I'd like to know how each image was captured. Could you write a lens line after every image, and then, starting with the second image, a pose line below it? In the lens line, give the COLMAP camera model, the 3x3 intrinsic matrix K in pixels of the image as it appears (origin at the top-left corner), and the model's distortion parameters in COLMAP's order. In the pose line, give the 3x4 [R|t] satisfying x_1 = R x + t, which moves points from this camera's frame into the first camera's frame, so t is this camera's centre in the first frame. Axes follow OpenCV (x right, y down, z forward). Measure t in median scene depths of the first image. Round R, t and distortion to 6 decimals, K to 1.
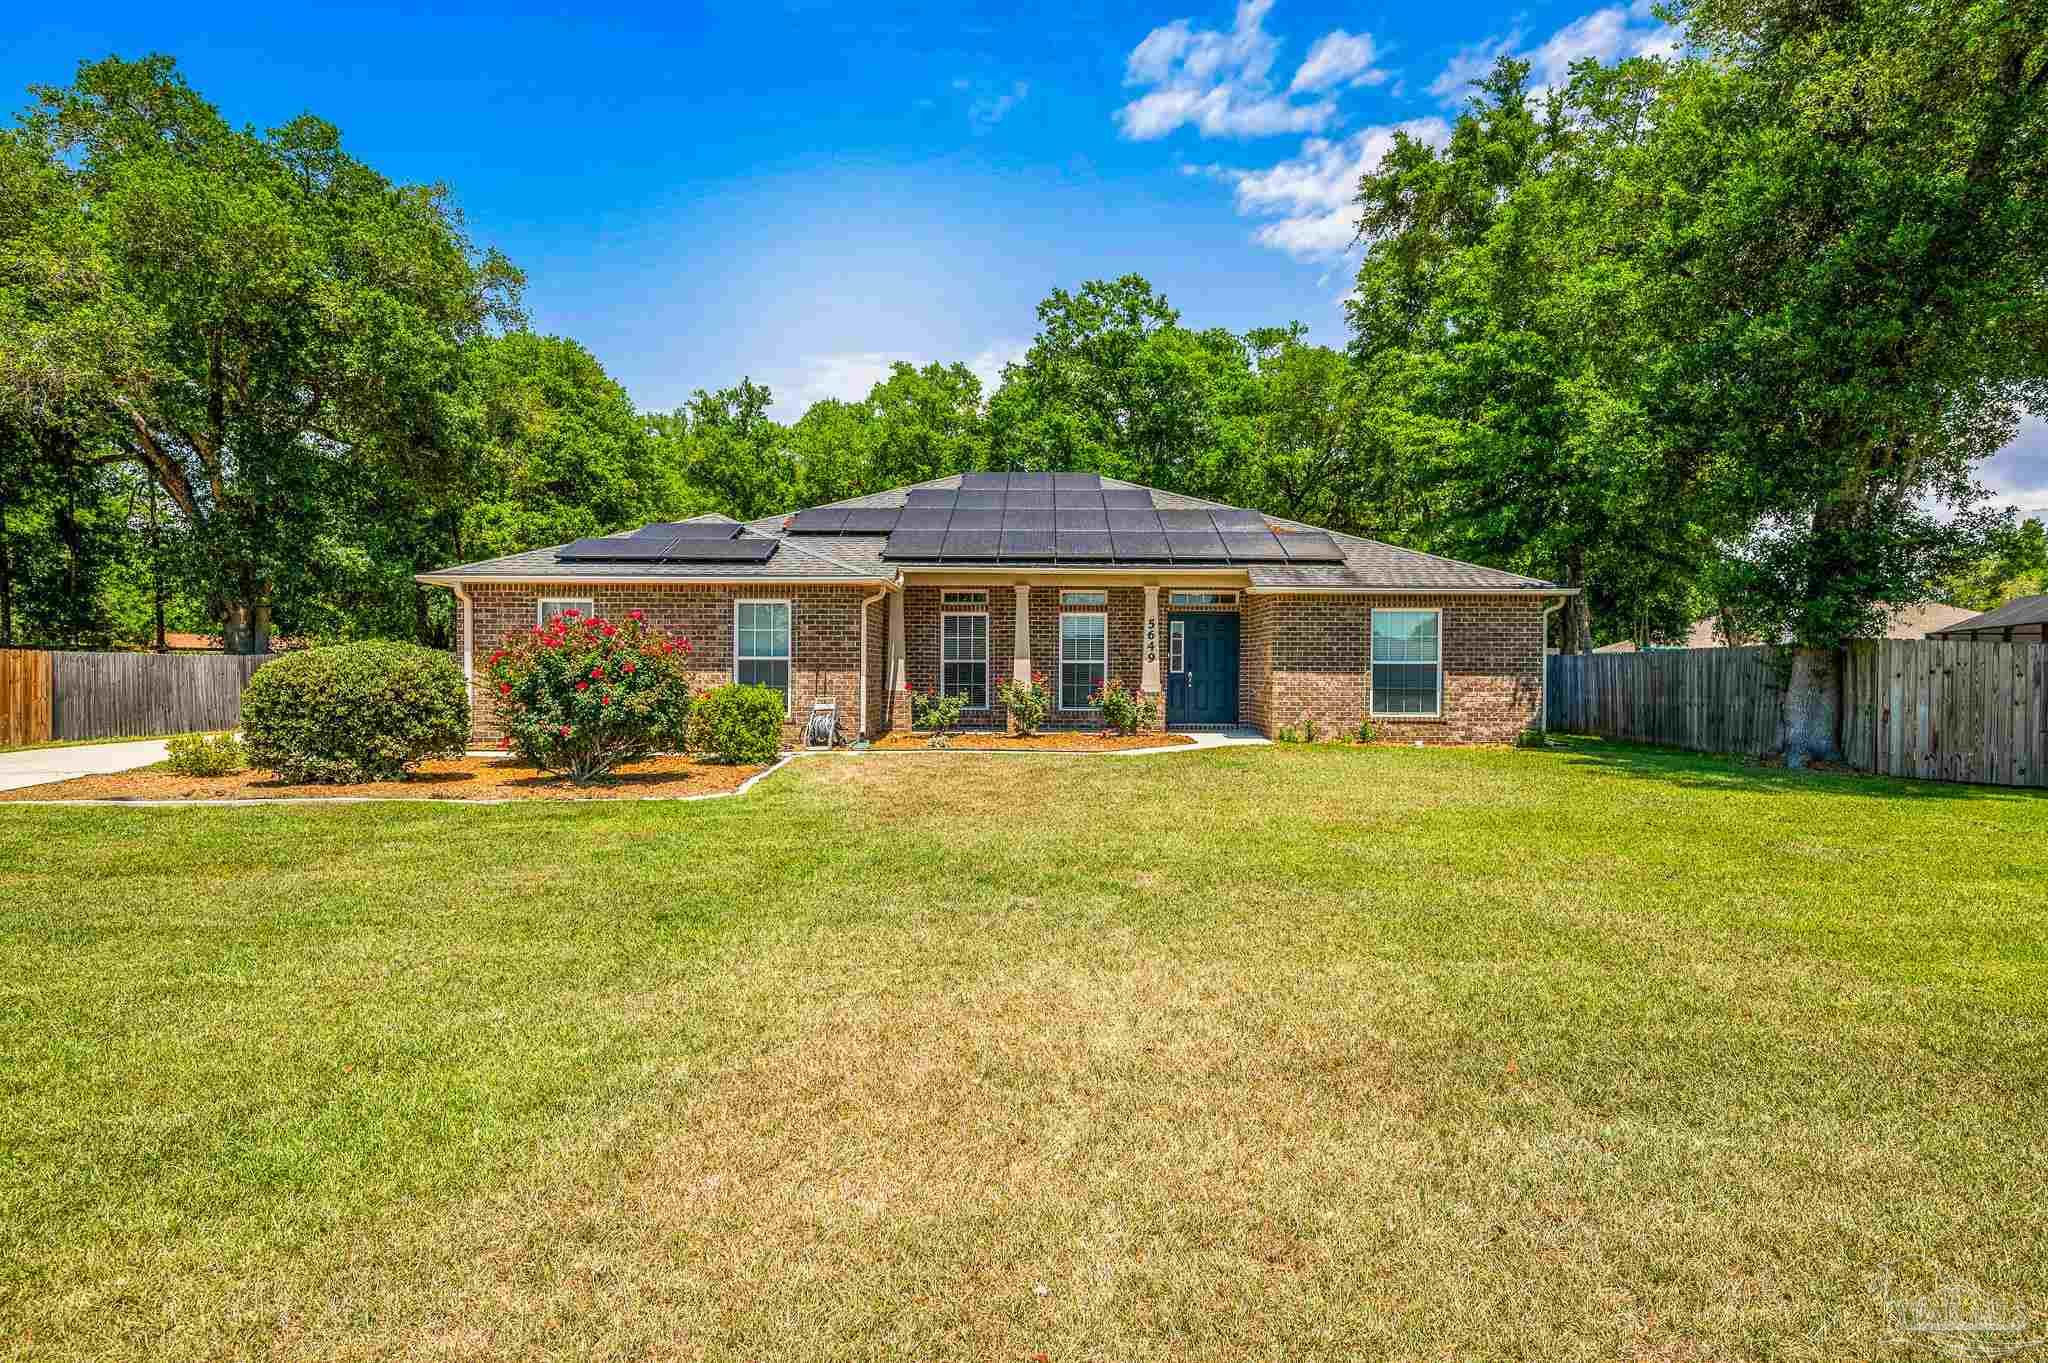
lens RADIAL K [[1094.4, 0, 1043.5], [0, 1094.4, 674.1], [0, 0, 1]] dist [-0.013837, -0.001692]
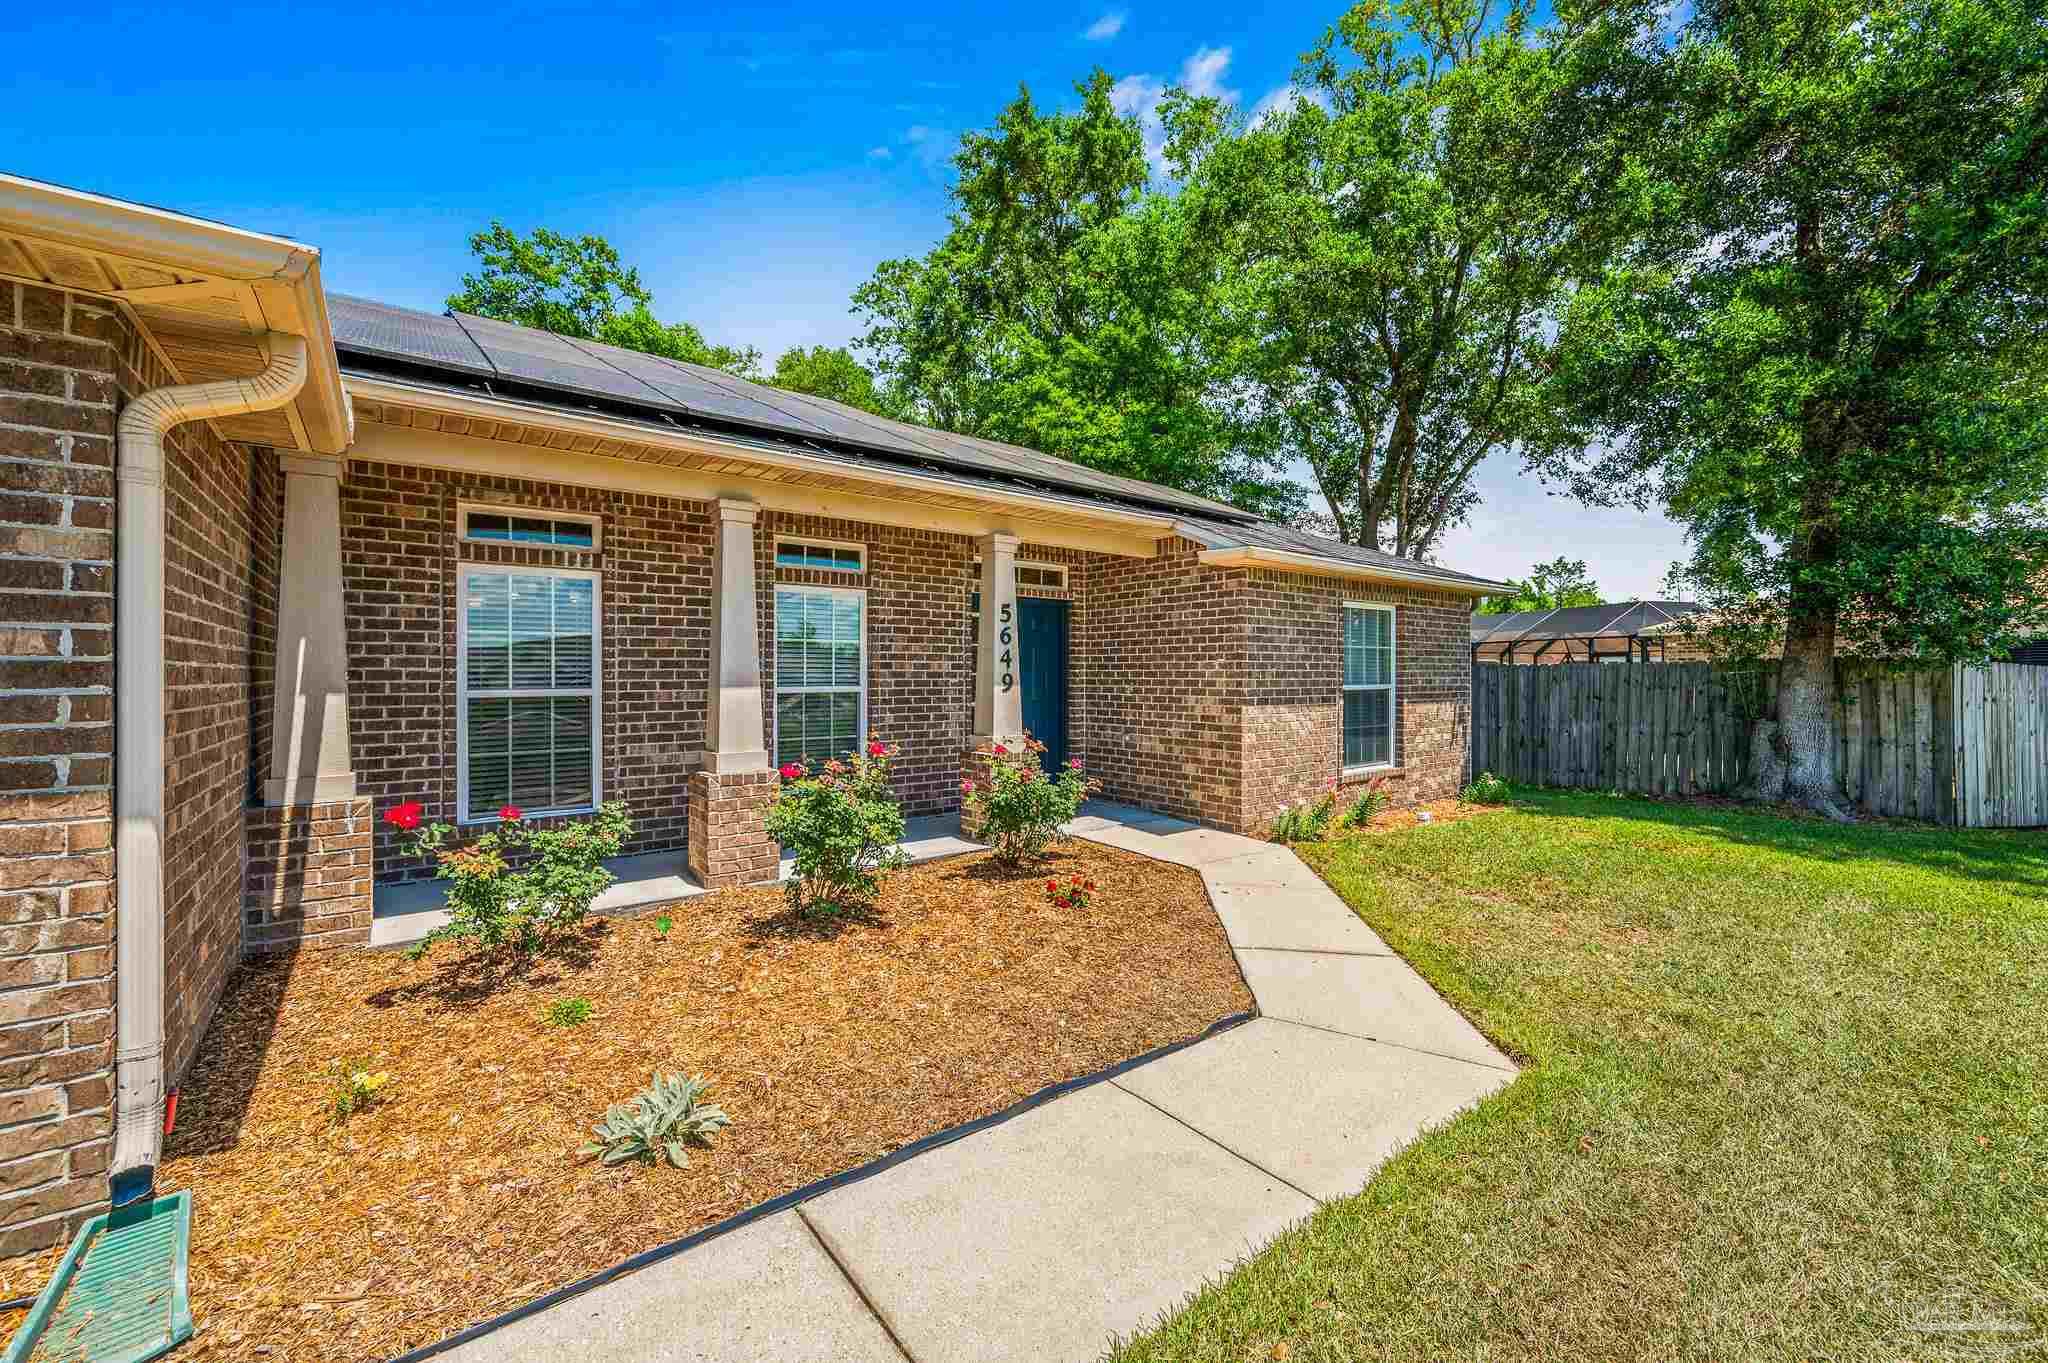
lens RADIAL K [[807.1, 0, 1022.1], [0, 807.1, 671.7], [0, 0, 1]] dist [-0.000772, -0.000657]
pose [[0.795488, -0.002977, 0.605961, -0.114895], [0.005781, 0.999980, -0.002677, -0.018794], [-0.605941, 0.005633, 0.795490, 0.715394]]
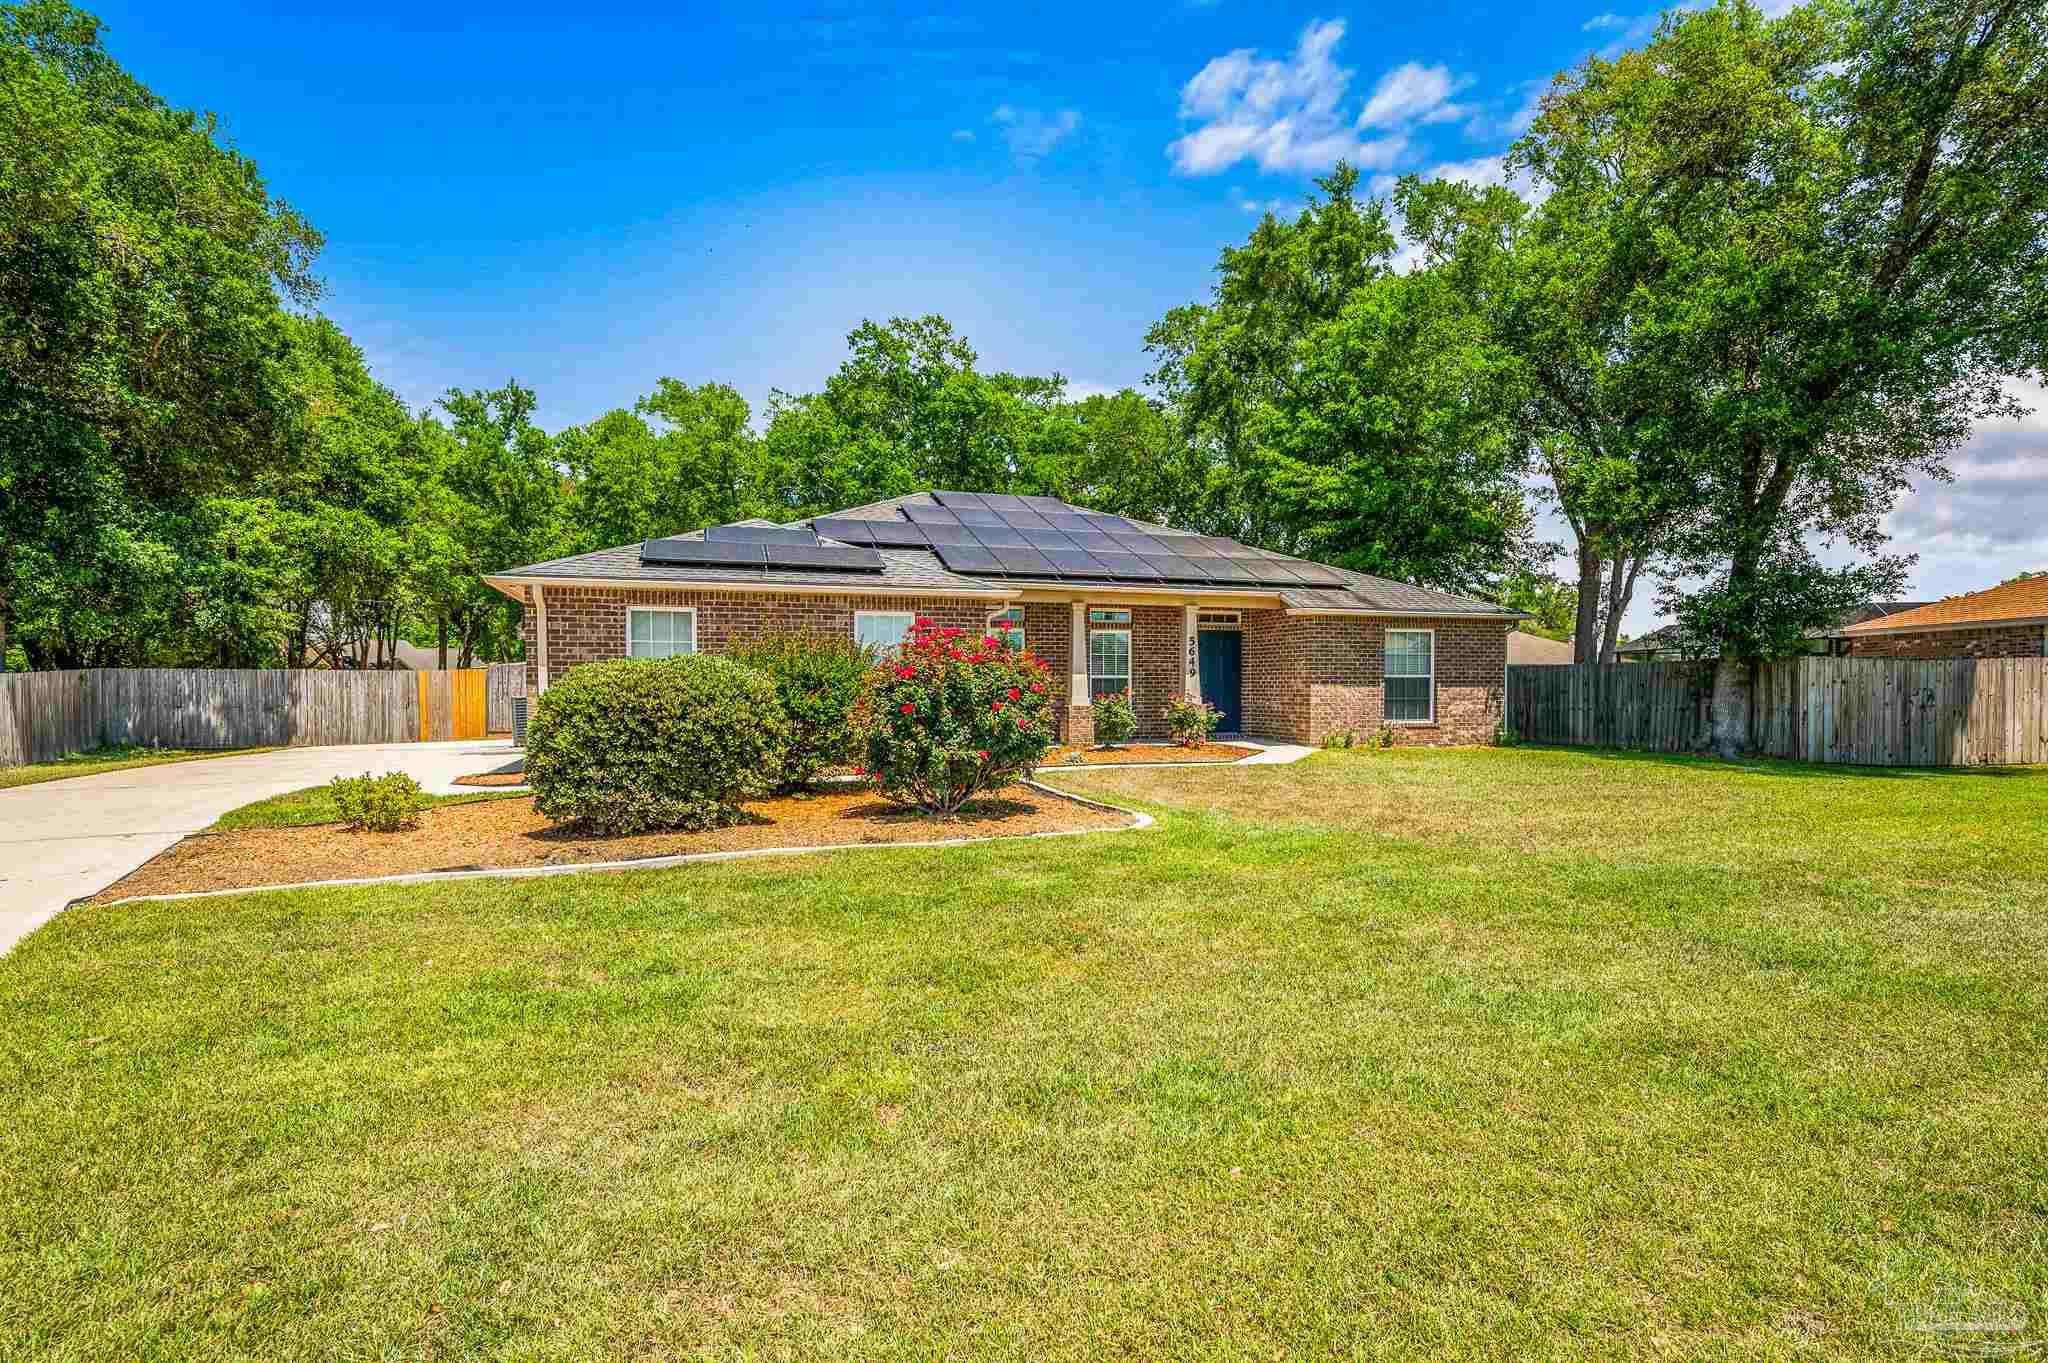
lens RADIAL K [[991.6, 0, 1039.8], [0, 991.6, 696.9], [0, 0, 1]] dist [-0.009554, 0.001670]
pose [[0.948697, -0.010638, 0.316006, -0.353005], [0.008041, 0.999922, 0.009519, -0.001580], [-0.316083, -0.006490, 0.948709, 0.127194]]
